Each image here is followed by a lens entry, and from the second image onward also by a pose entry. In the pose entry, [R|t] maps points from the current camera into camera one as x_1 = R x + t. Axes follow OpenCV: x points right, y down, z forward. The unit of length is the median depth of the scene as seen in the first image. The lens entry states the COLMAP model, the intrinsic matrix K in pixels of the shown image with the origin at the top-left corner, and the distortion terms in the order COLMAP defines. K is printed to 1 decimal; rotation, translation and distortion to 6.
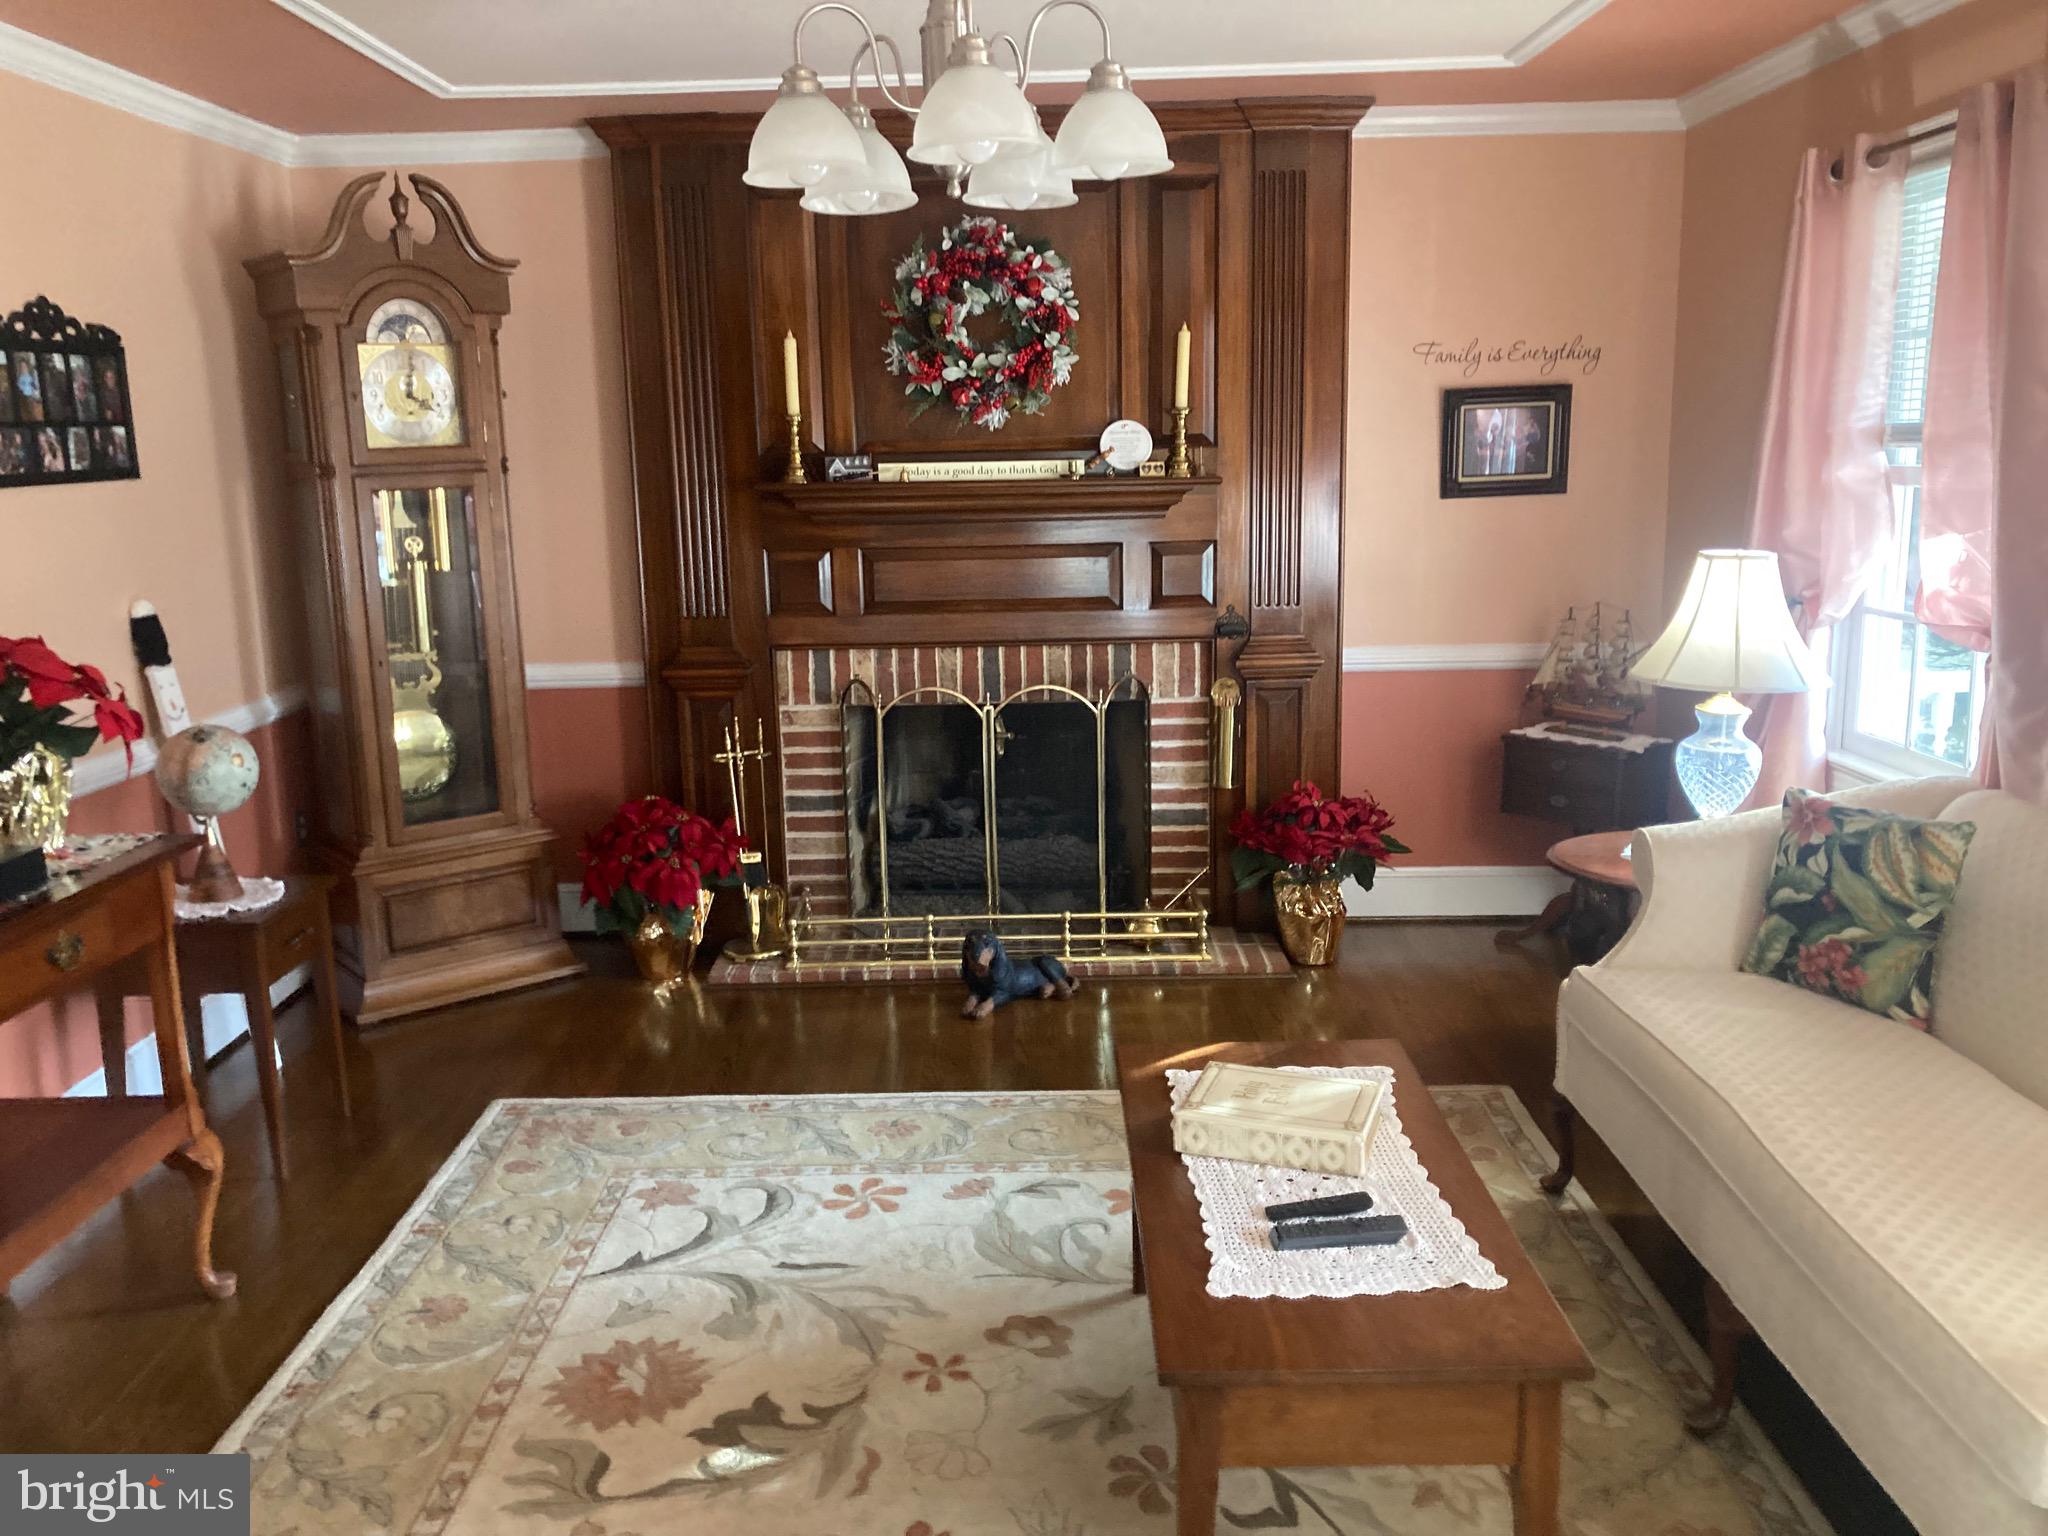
lens RADIAL K [[1695.5, 0, 1032.4], [0, 1695.5, 786.3], [0, 0, 1]] dist [-0.004194, 0.017896]
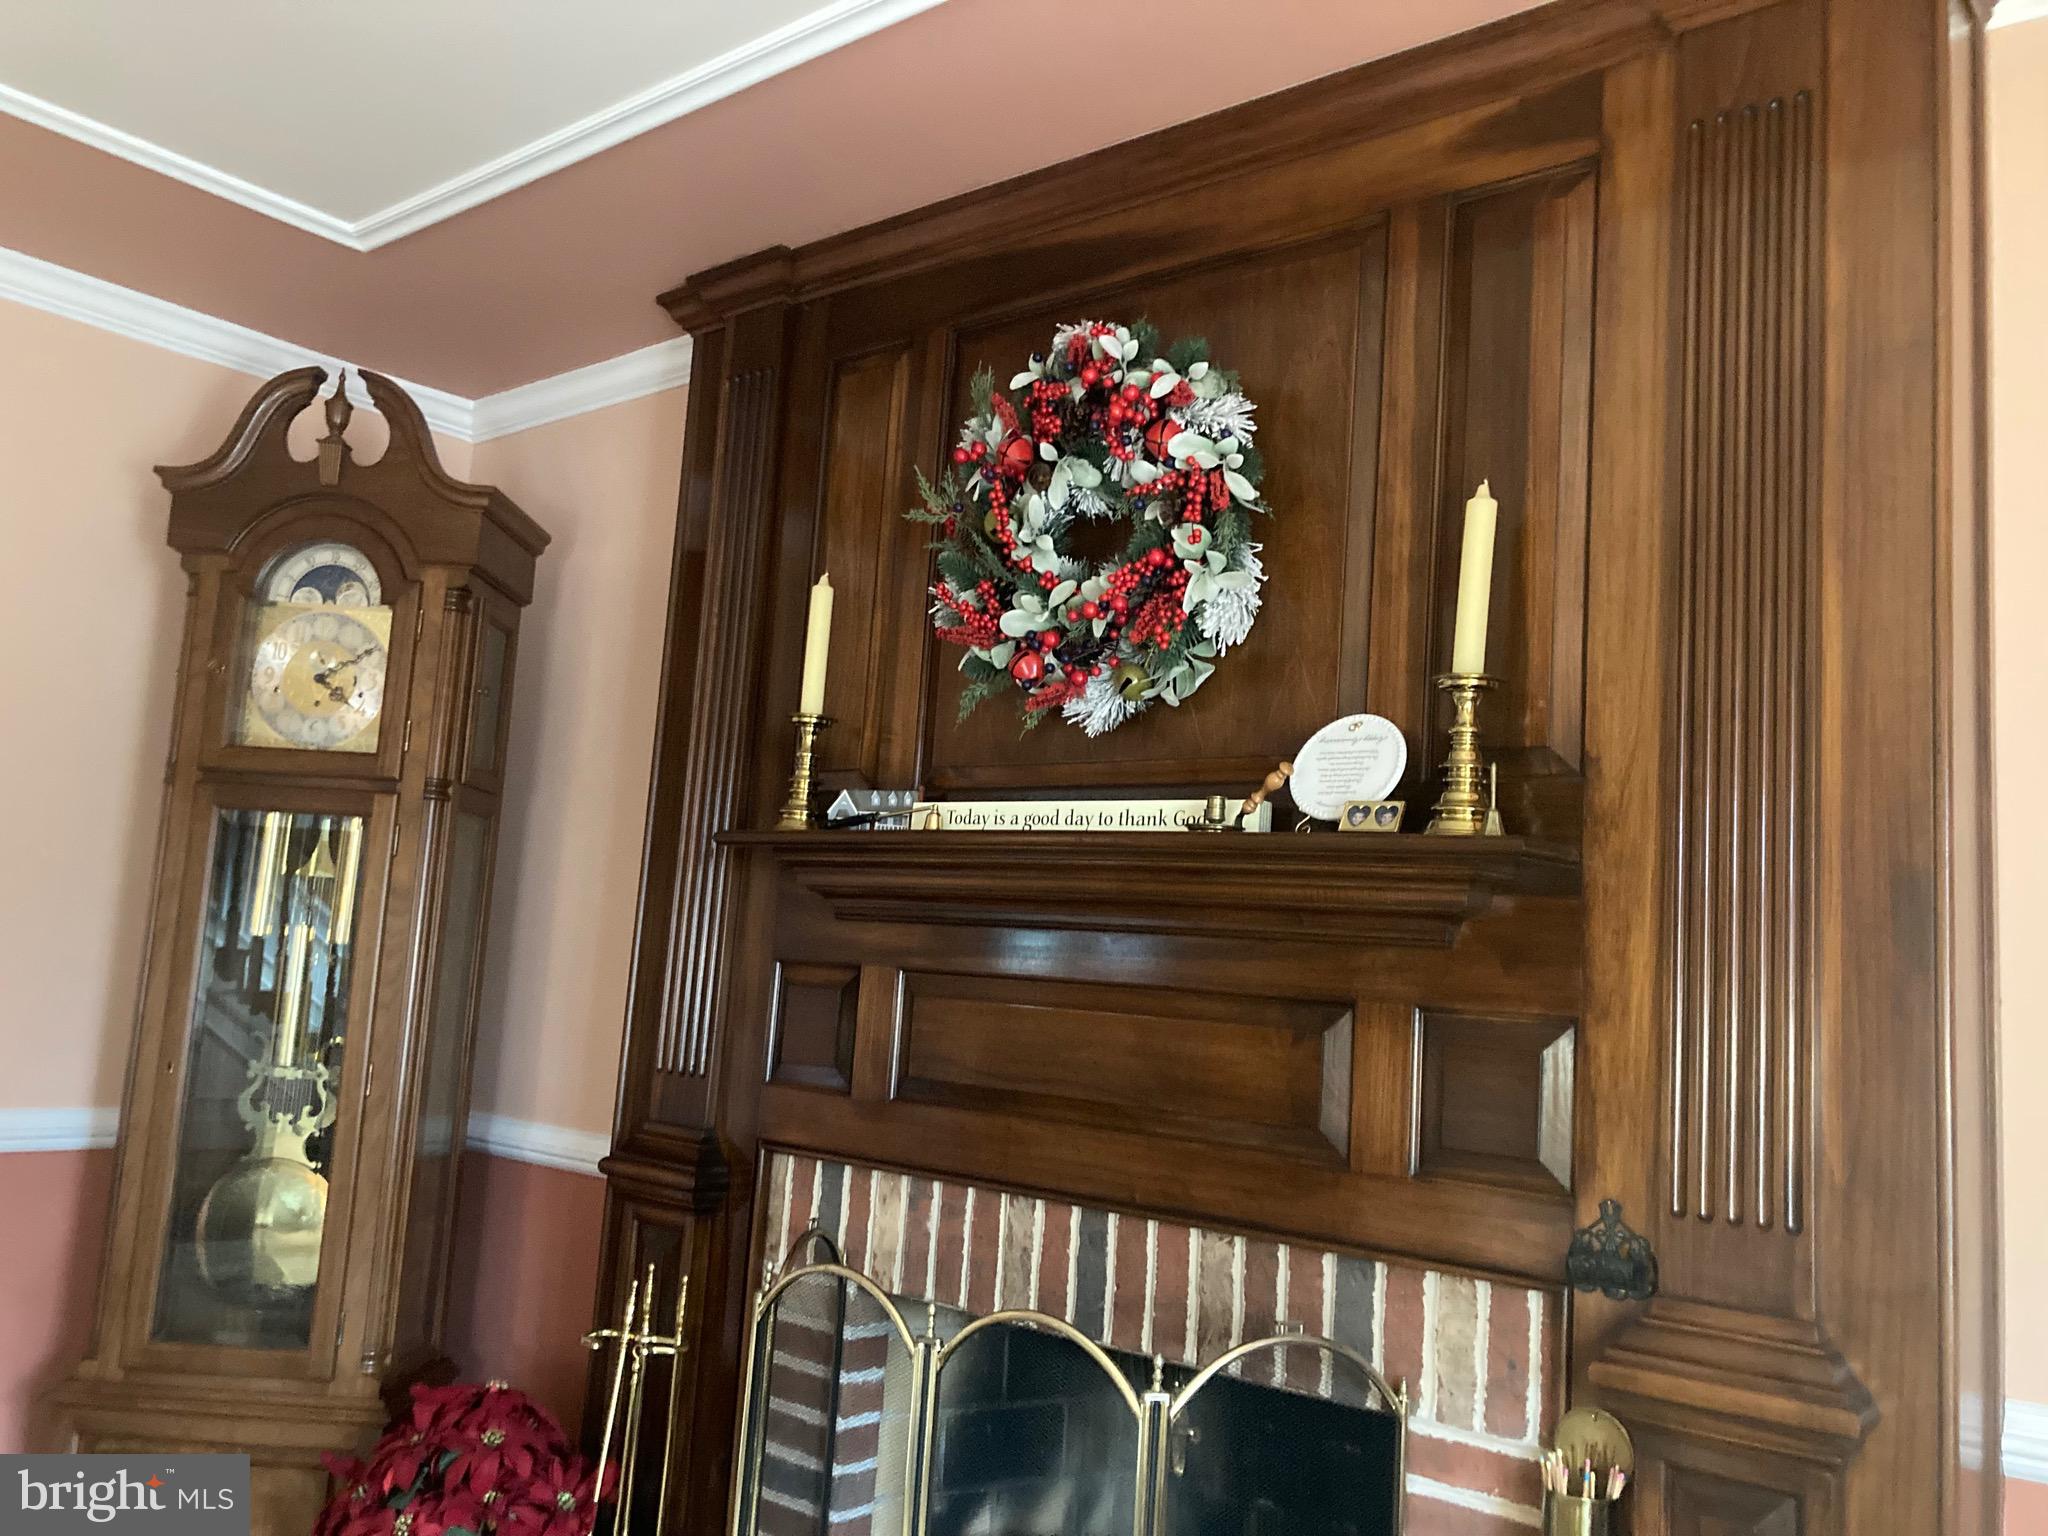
lens RADIAL K [[1667.7, 0, 1028.2], [0, 1667.7, 739.2], [0, 0, 1]] dist [0.091037, -0.108194]
pose [[0.783983, -0.011713, -0.620671, 0.248075], [-0.200386, 0.941525, -0.270880, -0.077455], [0.587551, 0.336739, 0.735793, 0.631360]]
